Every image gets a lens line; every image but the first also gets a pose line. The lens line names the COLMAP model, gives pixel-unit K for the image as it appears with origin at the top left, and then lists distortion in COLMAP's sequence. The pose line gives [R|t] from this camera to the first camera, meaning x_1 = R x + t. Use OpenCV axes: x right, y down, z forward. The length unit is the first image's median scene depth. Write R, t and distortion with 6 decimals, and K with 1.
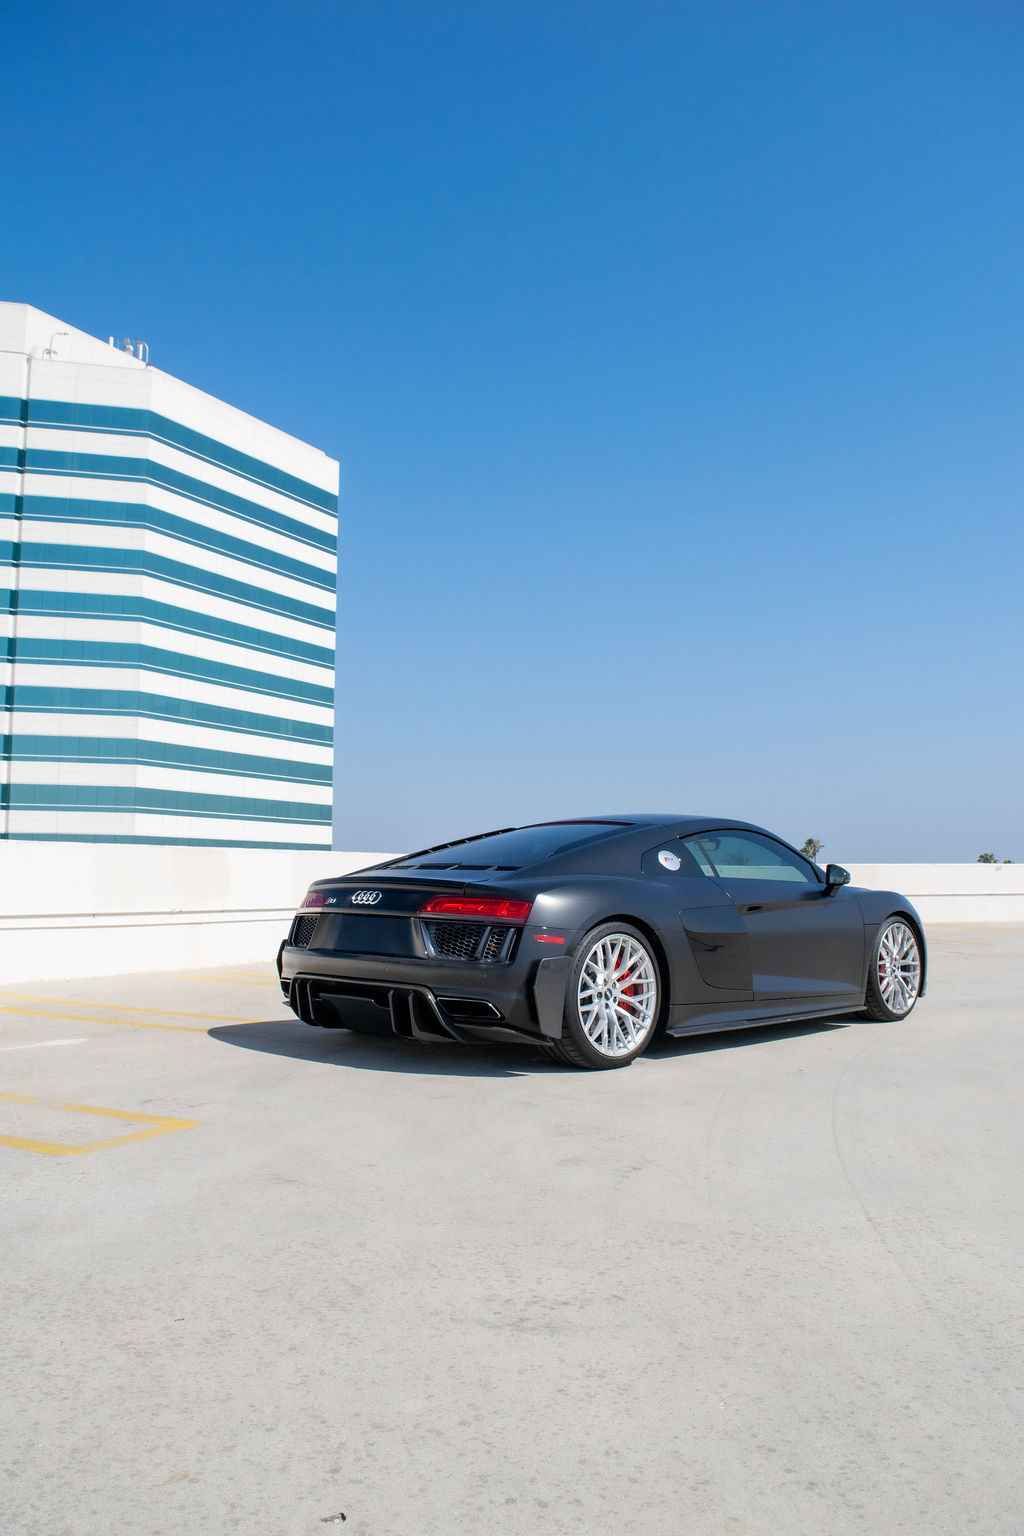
lens RADIAL K [[1208.1, 0, 507.3], [0, 1208.1, 774.4], [0, 0, 1]] dist [-0.091264, 0.012398]
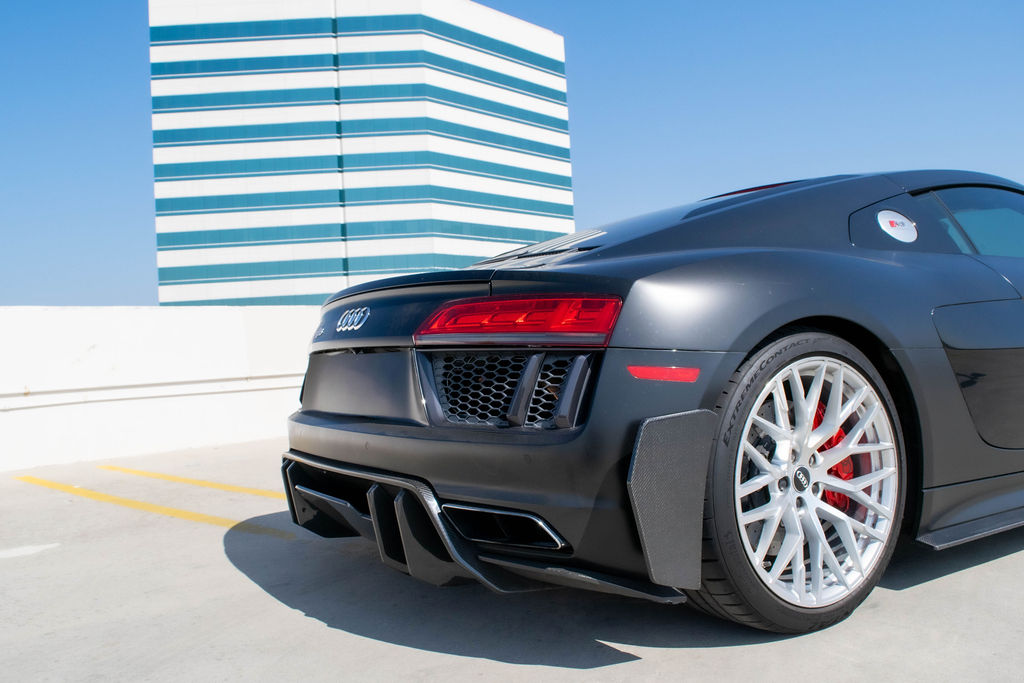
lens RADIAL K [[877.7, 0, 512.0], [0, 877.7, 341.5], [0, 0, 1]] dist [-0.090006, 0.007022]
pose [[0.972901, -0.059753, -0.223368, 0.050487], [0.078352, 0.994074, 0.075346, 0.089185], [0.217542, -0.090805, 0.971818, 0.626461]]
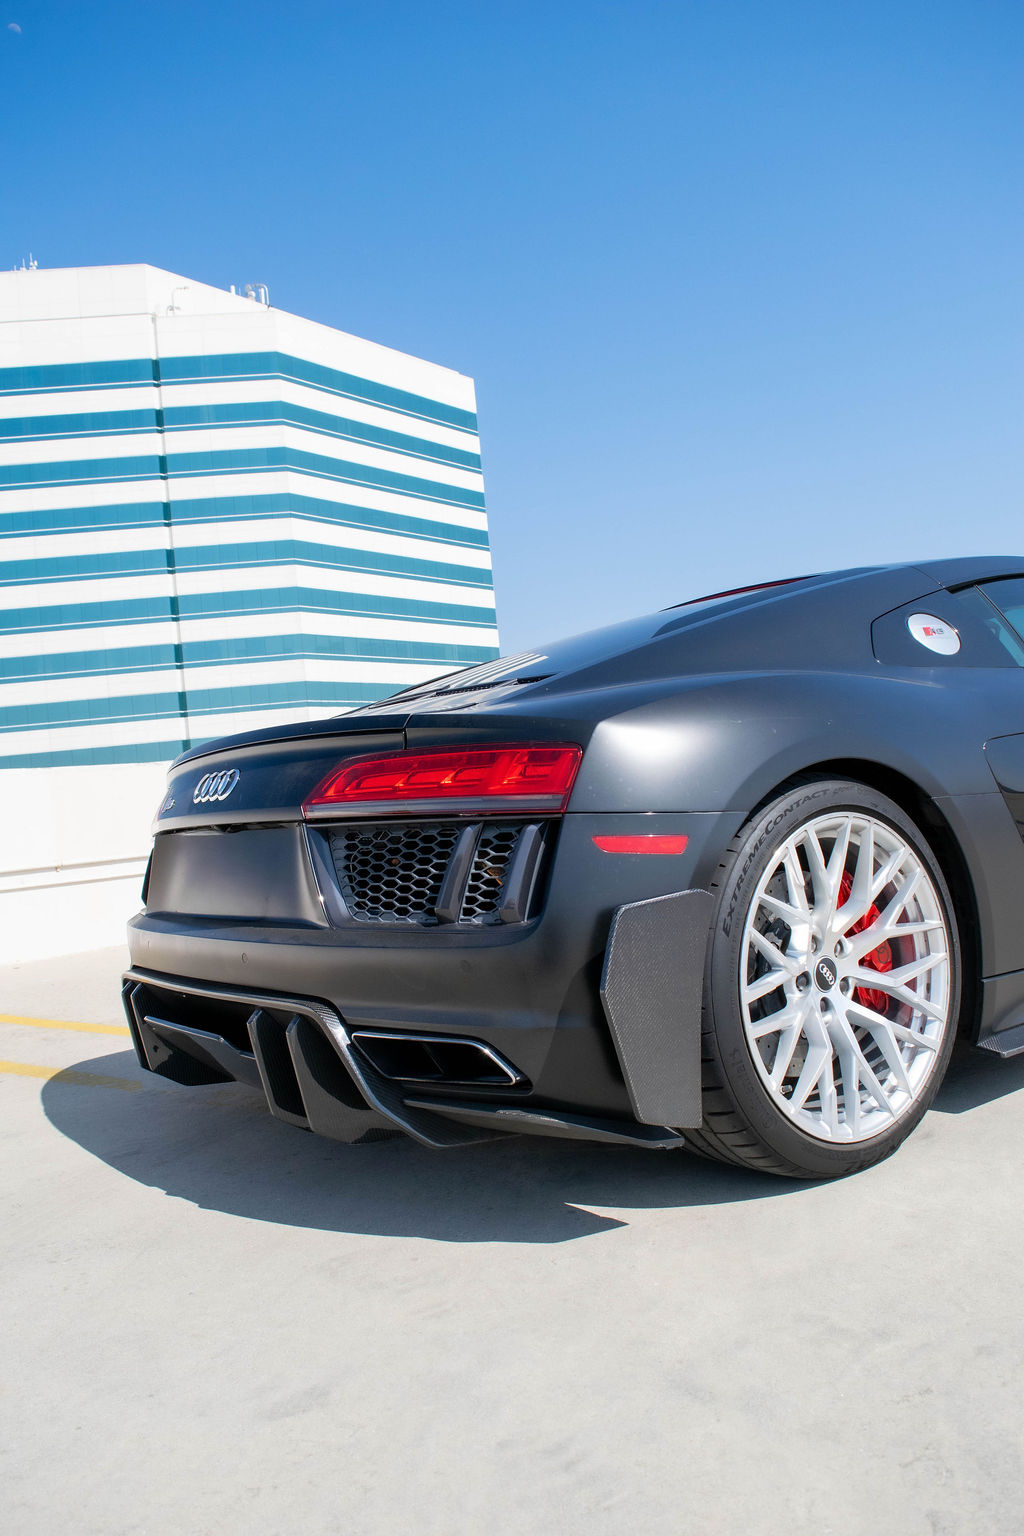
lens RADIAL K [[1208.1, 0, 507.3], [0, 1208.1, 774.4], [0, 0, 1]] dist [-0.091264, 0.012398]
pose [[0.983370, -0.102711, -0.149779, 0.047932], [0.113310, 0.991496, 0.064011, 0.084657], [0.141930, -0.079918, 0.986645, 0.615762]]
